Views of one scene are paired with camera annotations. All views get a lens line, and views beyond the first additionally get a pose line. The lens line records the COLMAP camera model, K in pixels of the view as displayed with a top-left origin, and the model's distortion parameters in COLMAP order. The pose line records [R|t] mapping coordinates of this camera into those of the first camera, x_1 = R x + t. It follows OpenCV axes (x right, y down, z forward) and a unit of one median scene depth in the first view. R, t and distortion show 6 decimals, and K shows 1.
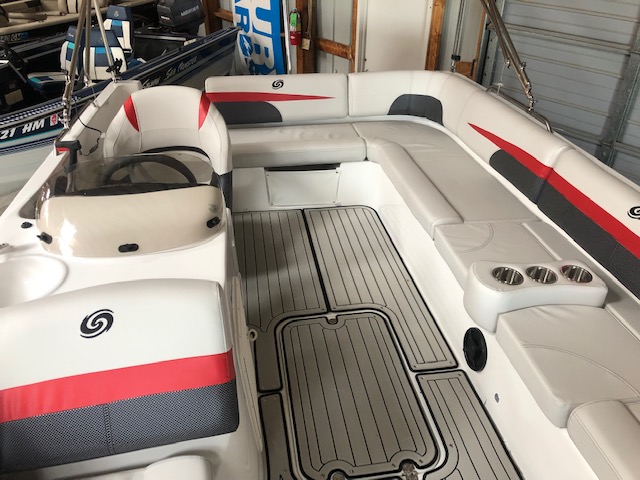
lens RADIAL K [[524.1, 0, 321.1], [0, 524.1, 240.0], [0, 0, 1]] dist [0.036061, -0.009063]
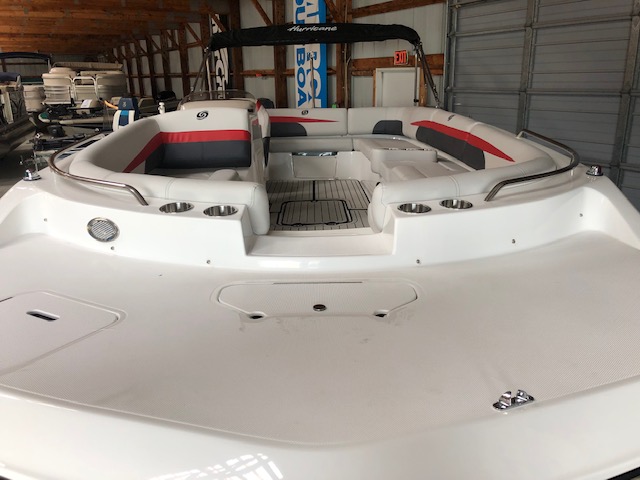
lens RADIAL K [[524.1, 0, 319.8], [0, 524.1, 240.5], [0, 0, 1]] dist [0.036061, -0.009063]
pose [[0.990036, 0.019570, -0.139445, 0.213148], [-0.054265, 0.966832, -0.249583, 0.530422], [0.129936, 0.254663, 0.958261, -0.522085]]
